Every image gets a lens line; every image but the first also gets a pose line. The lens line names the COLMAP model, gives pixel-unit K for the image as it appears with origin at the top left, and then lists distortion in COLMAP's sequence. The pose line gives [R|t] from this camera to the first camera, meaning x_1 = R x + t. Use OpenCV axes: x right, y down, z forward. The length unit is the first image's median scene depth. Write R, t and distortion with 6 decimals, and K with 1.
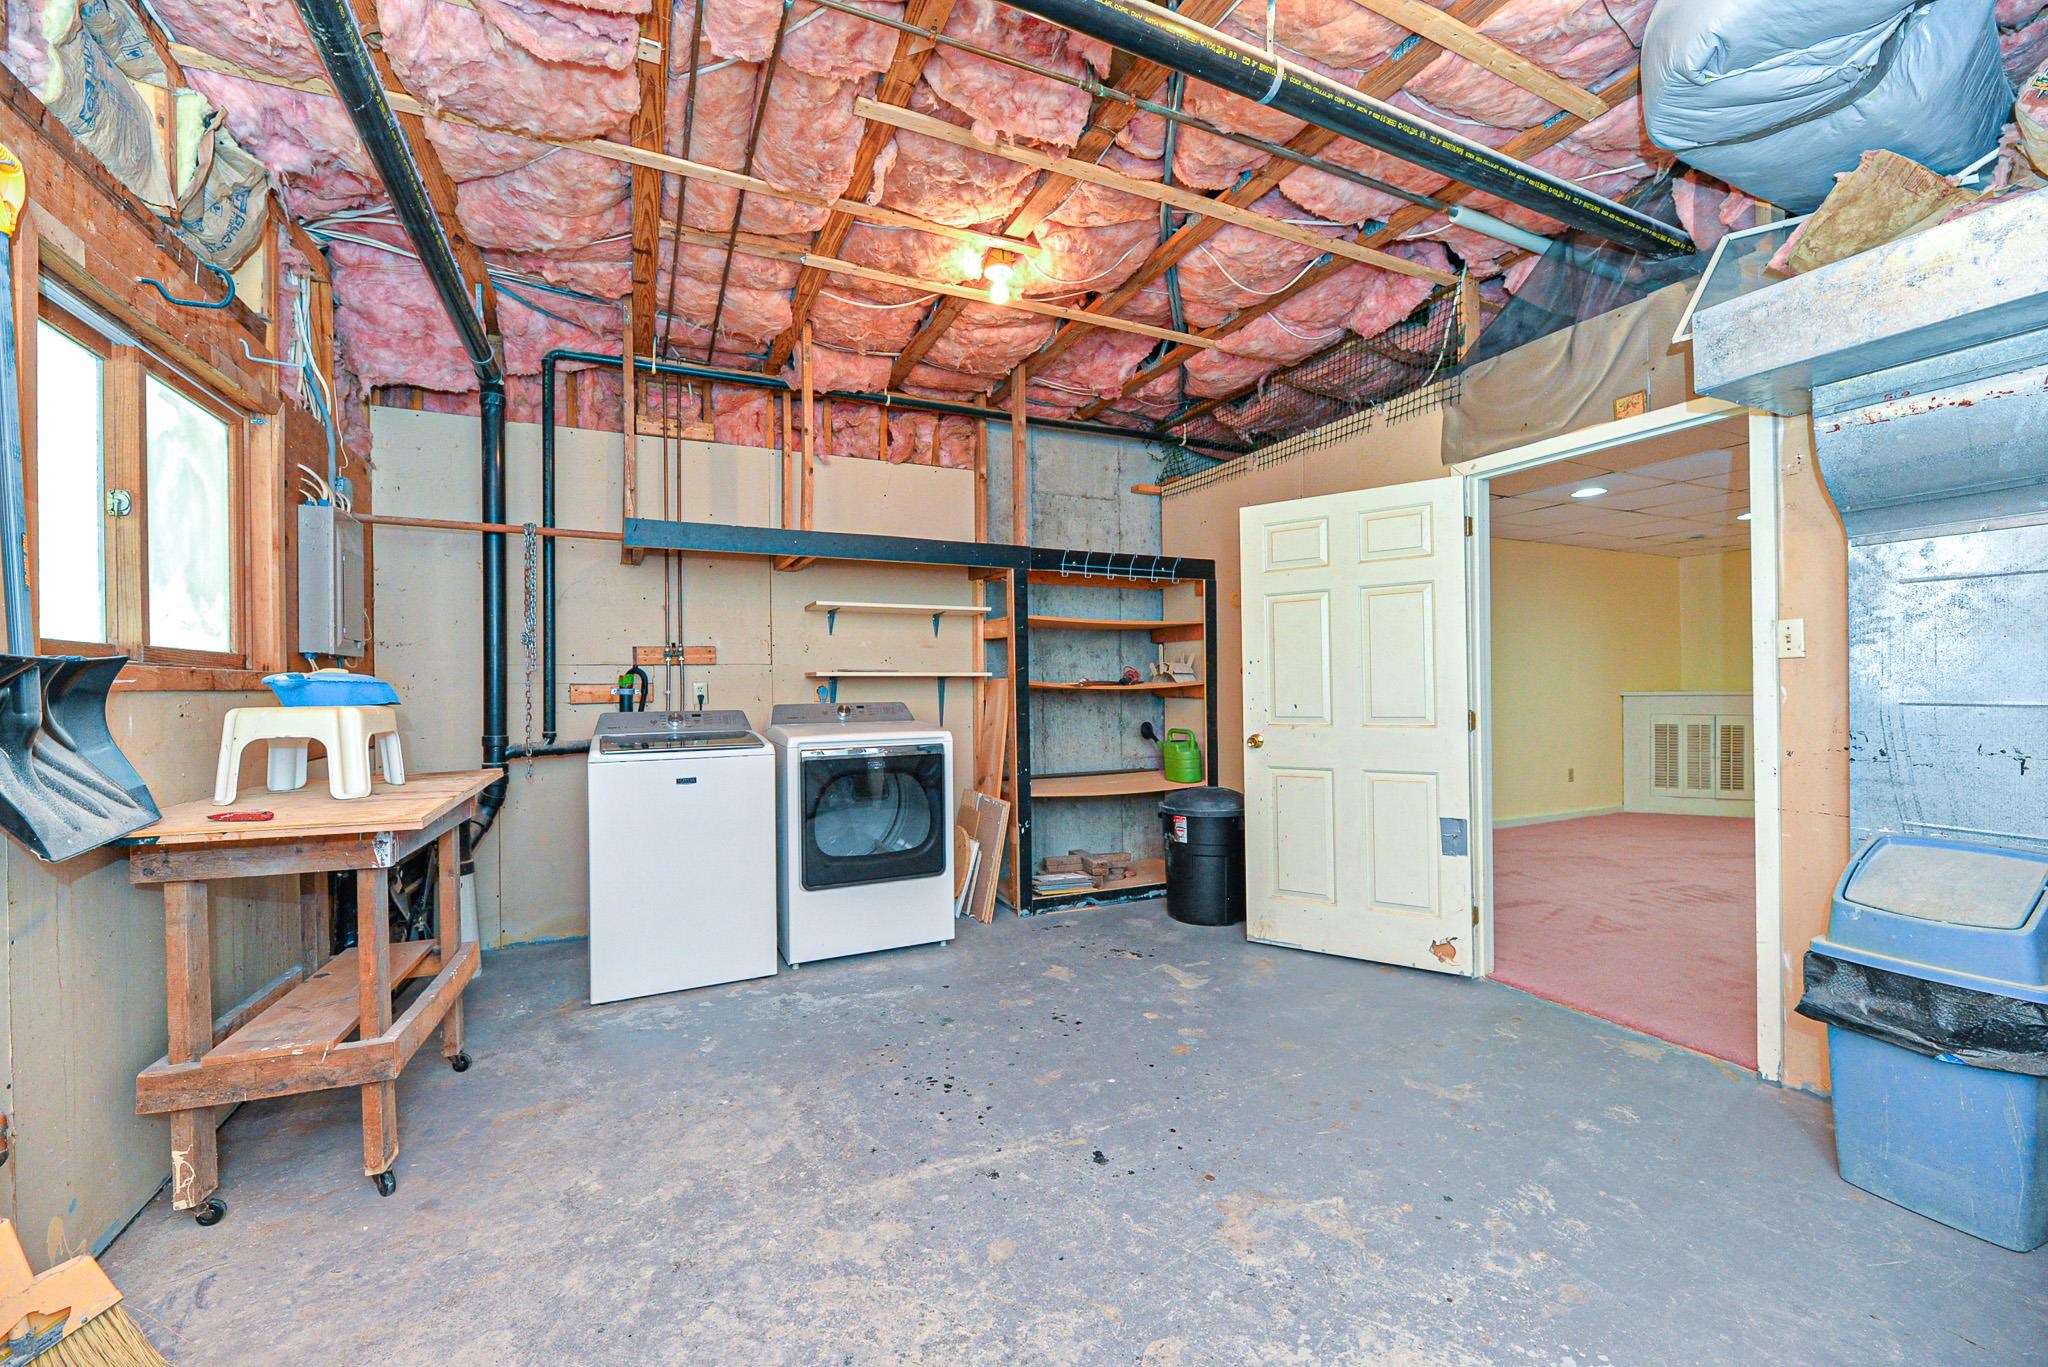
lens RADIAL K [[819.2, 0, 1022.2], [0, 819.2, 688.6], [0, 0, 1]] dist [-0.004041, -0.001329]
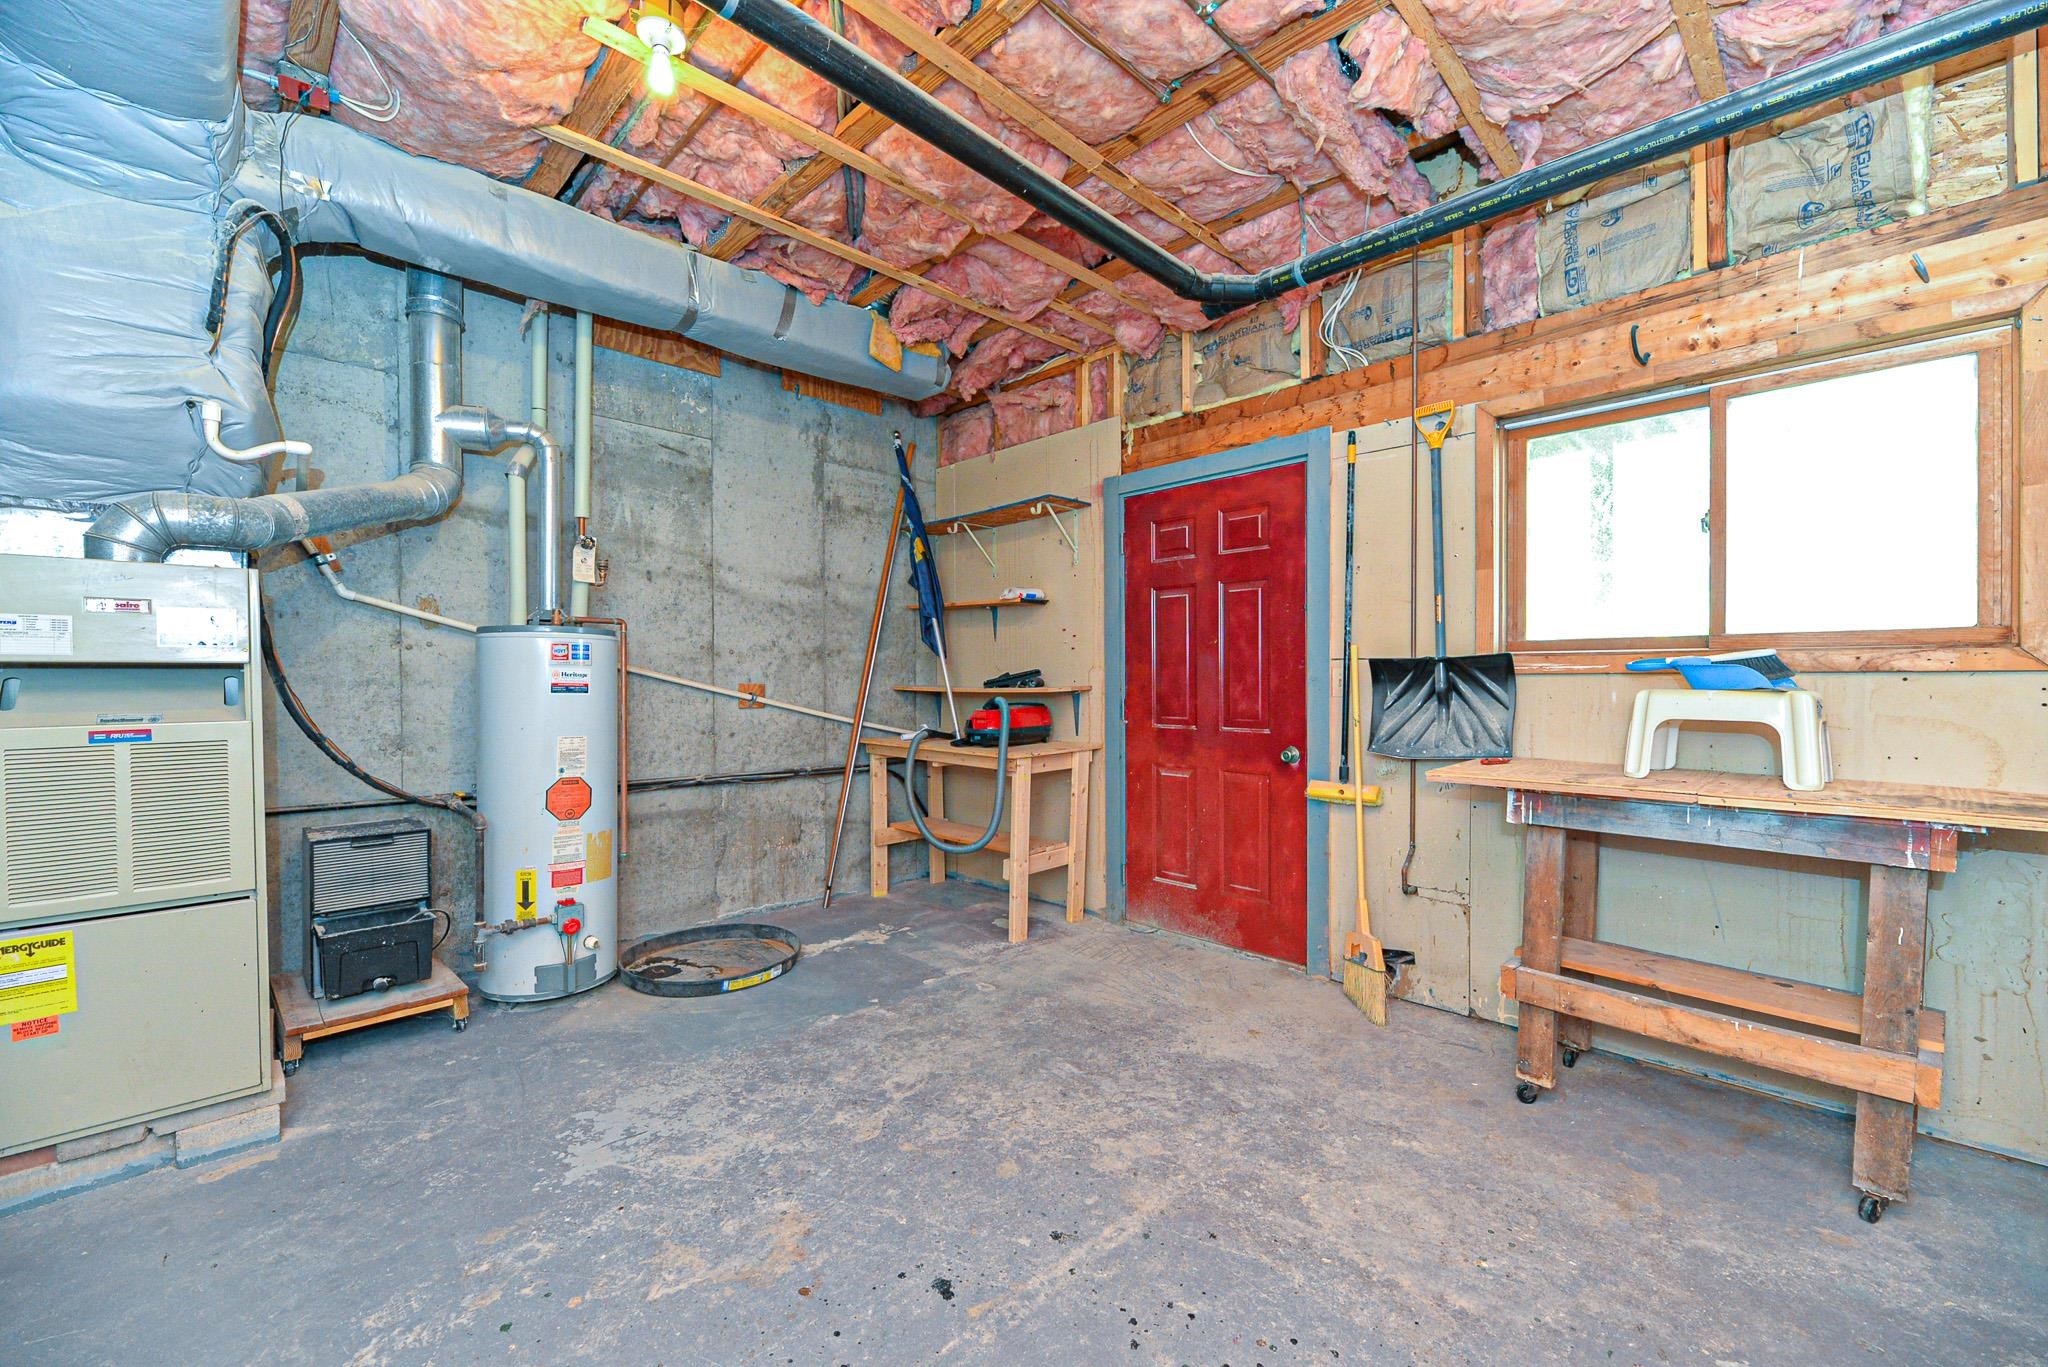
lens RADIAL K [[819.2, 0, 1024.4], [0, 819.2, 682.1], [0, 0, 1]] dist [-0.004041, -0.001329]
pose [[-0.943340, 0.015128, -0.331483, 0.284985], [0.011803, 0.999858, 0.012041, -0.010719], [0.331618, 0.007447, -0.943384, 1.843101]]
